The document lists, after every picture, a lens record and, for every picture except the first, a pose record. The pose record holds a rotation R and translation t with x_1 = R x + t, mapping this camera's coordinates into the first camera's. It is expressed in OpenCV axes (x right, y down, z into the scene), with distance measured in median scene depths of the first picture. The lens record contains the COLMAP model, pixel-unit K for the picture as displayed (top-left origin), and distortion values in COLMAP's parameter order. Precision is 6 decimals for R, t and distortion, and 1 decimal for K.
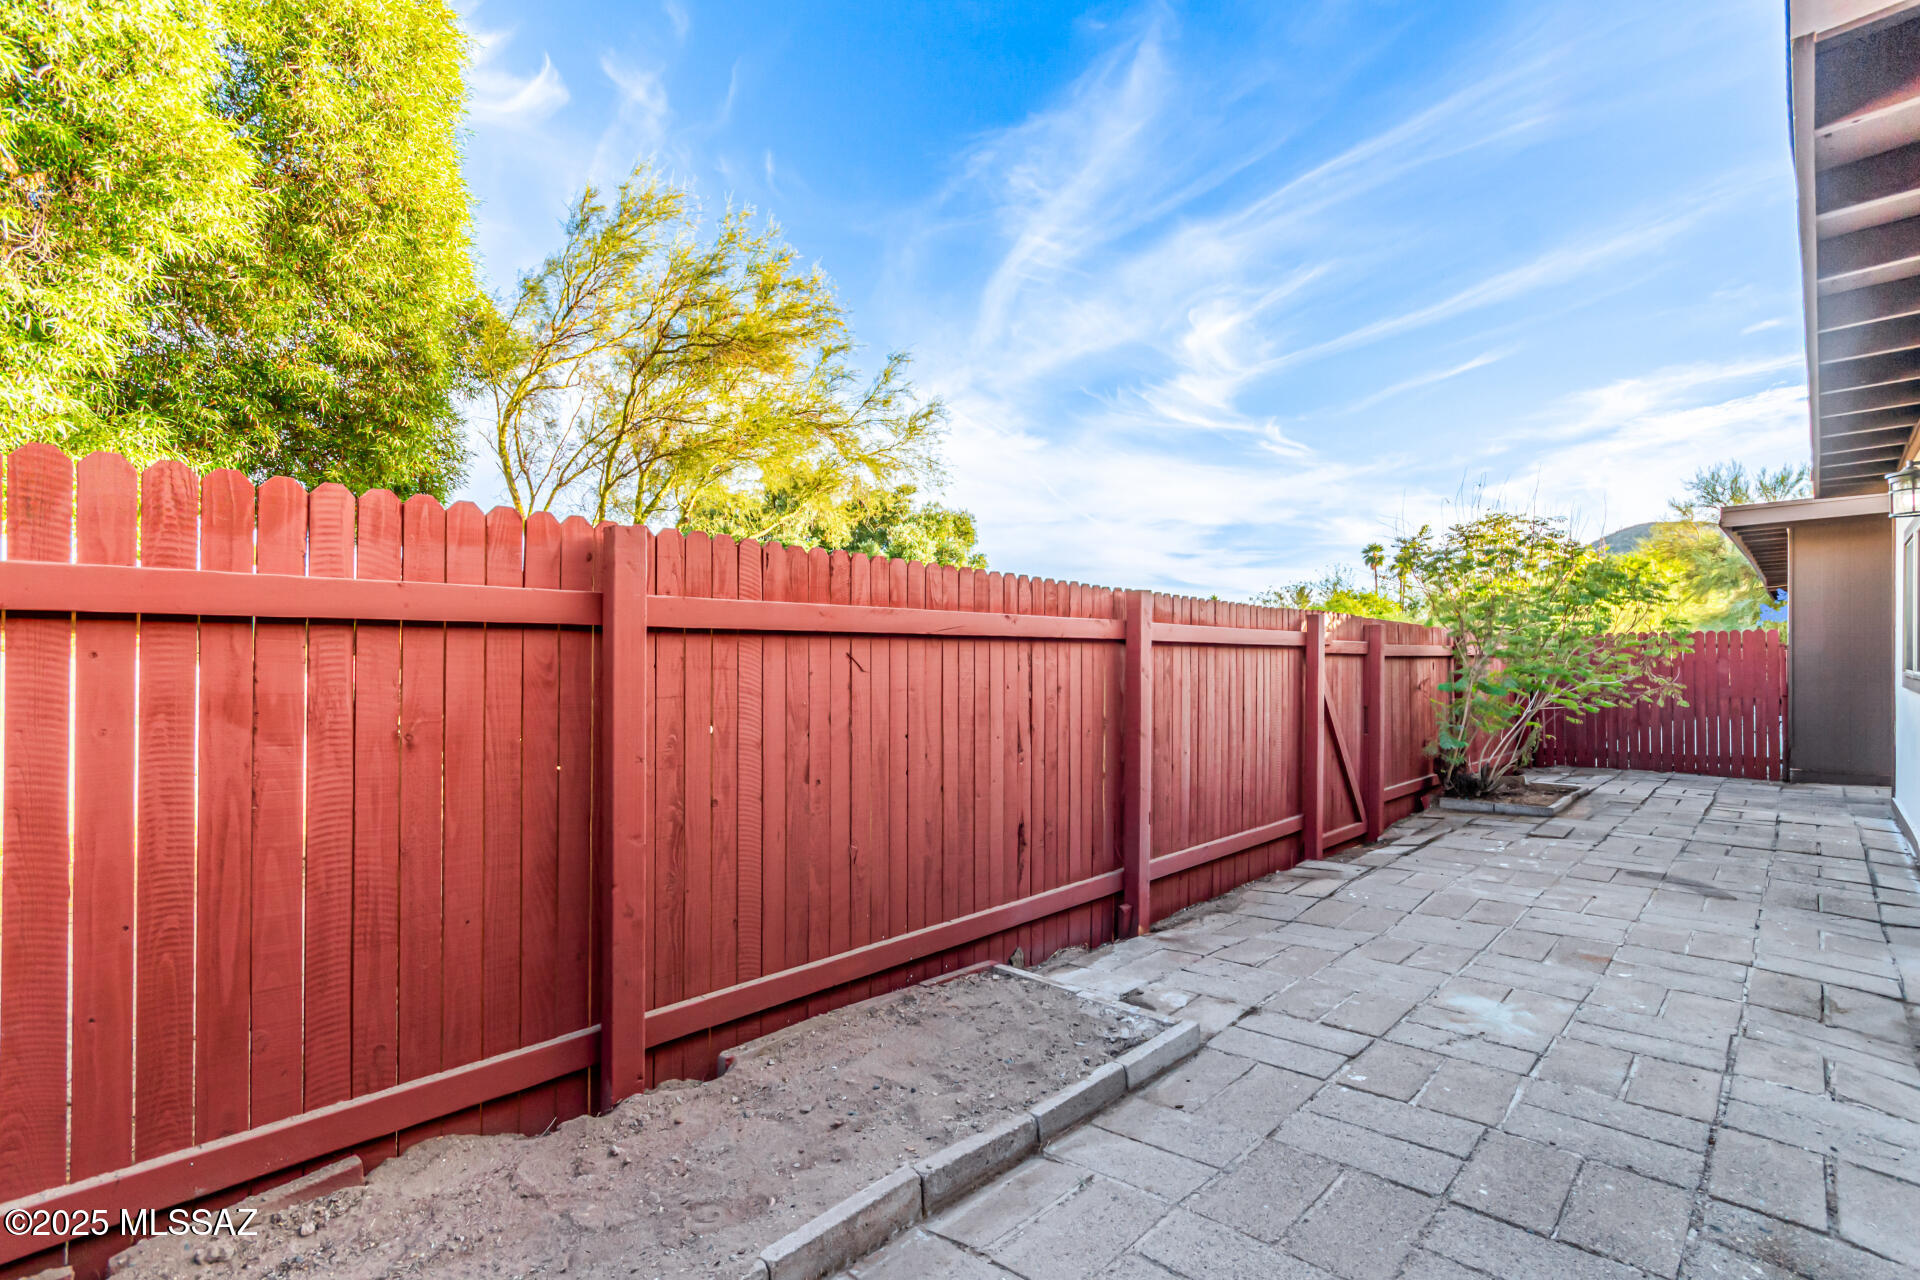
lens RADIAL K [[897.5, 0, 966.1], [0, 897.5, 652.7], [0, 0, 1]] dist [-0.000677, 0.001015]
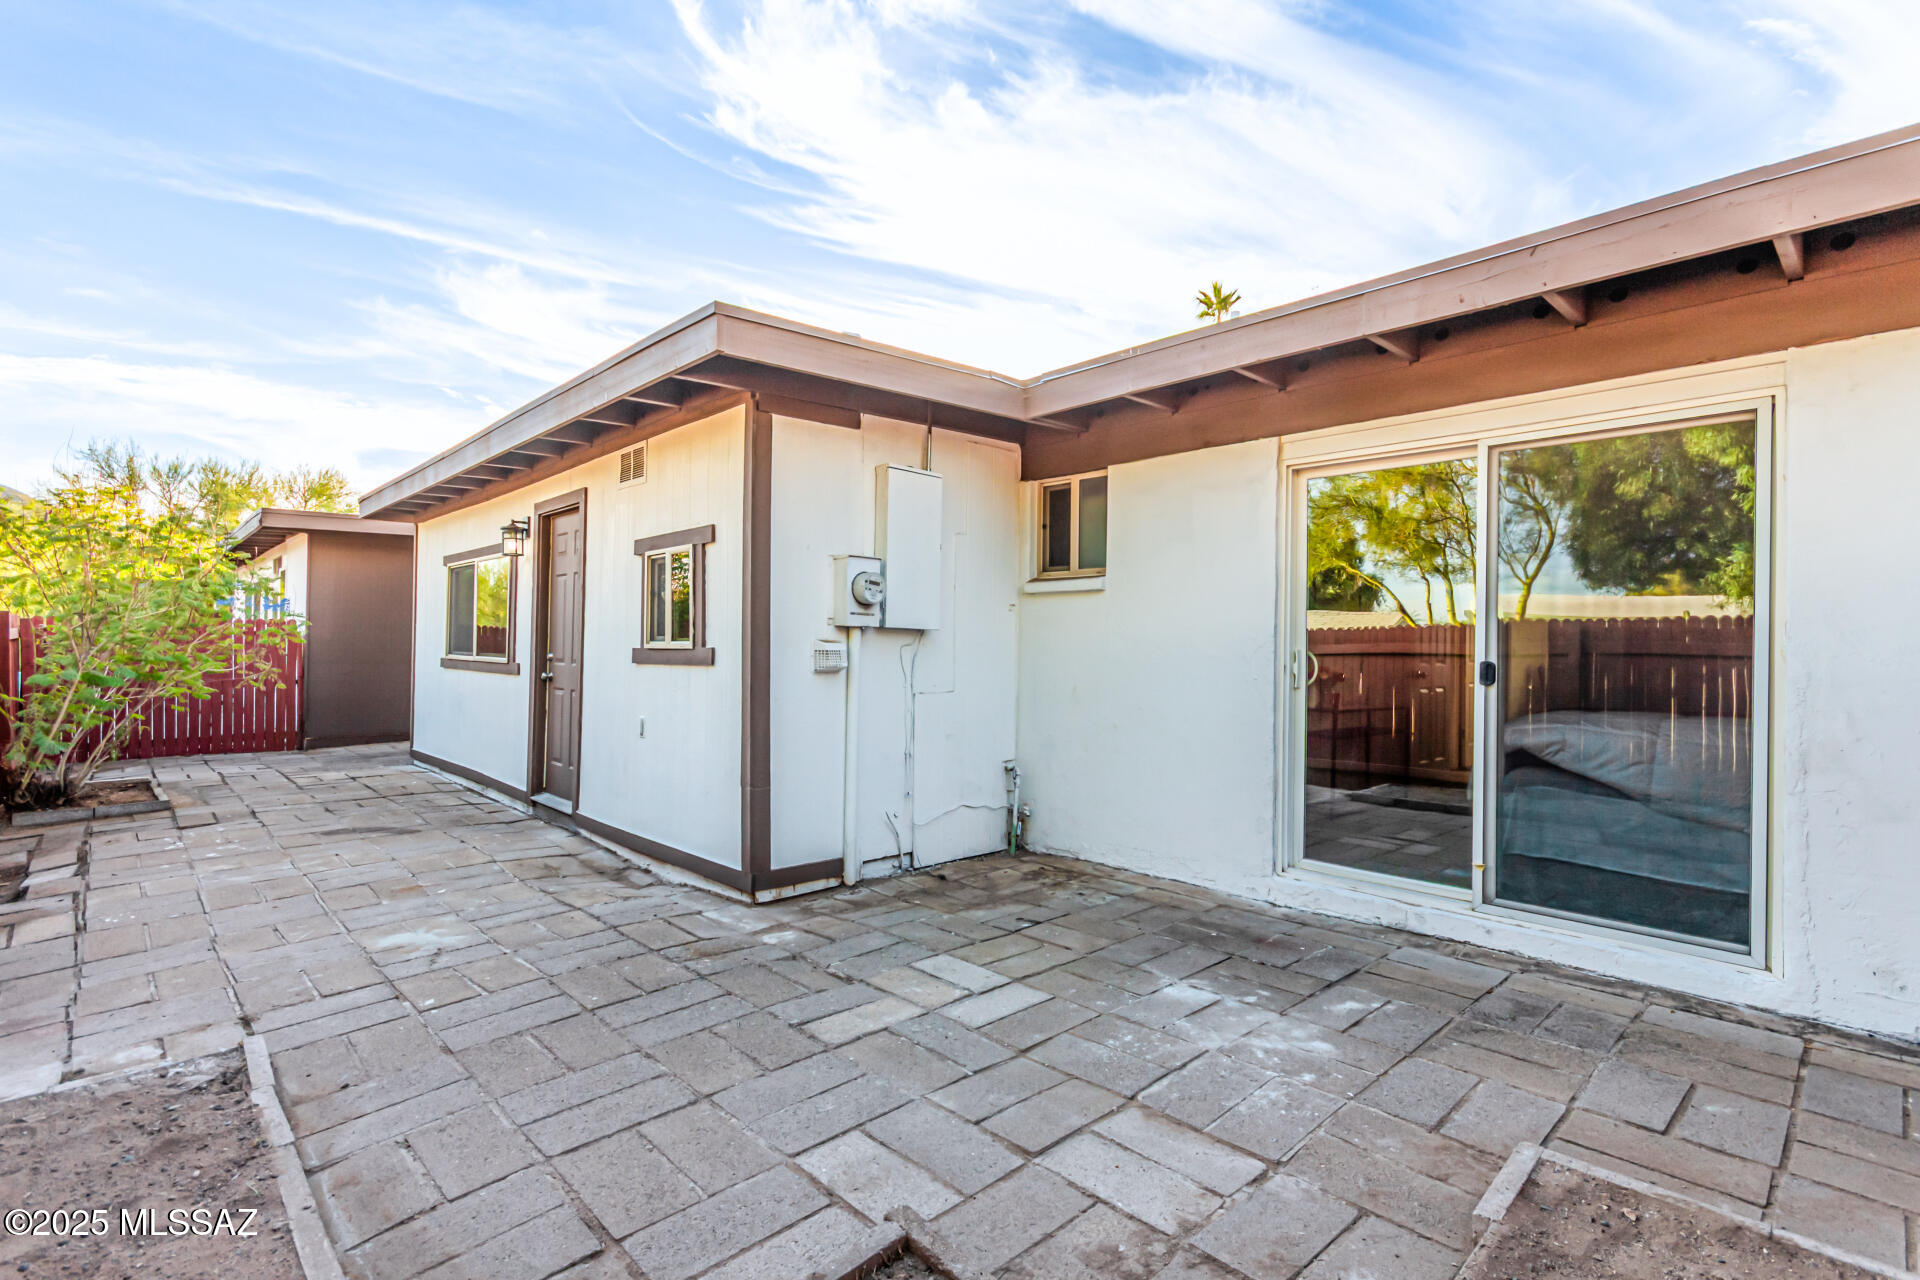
lens RADIAL K [[897.5, 0, 966.4], [0, 897.5, 638.5], [0, 0, 1]] dist [-0.000677, 0.001015]
pose [[0.065186, 0.005297, 0.997859, -0.634932], [-0.011071, 0.999928, -0.004585, -0.019041], [-0.997812, -0.010748, 0.065240, 0.170993]]
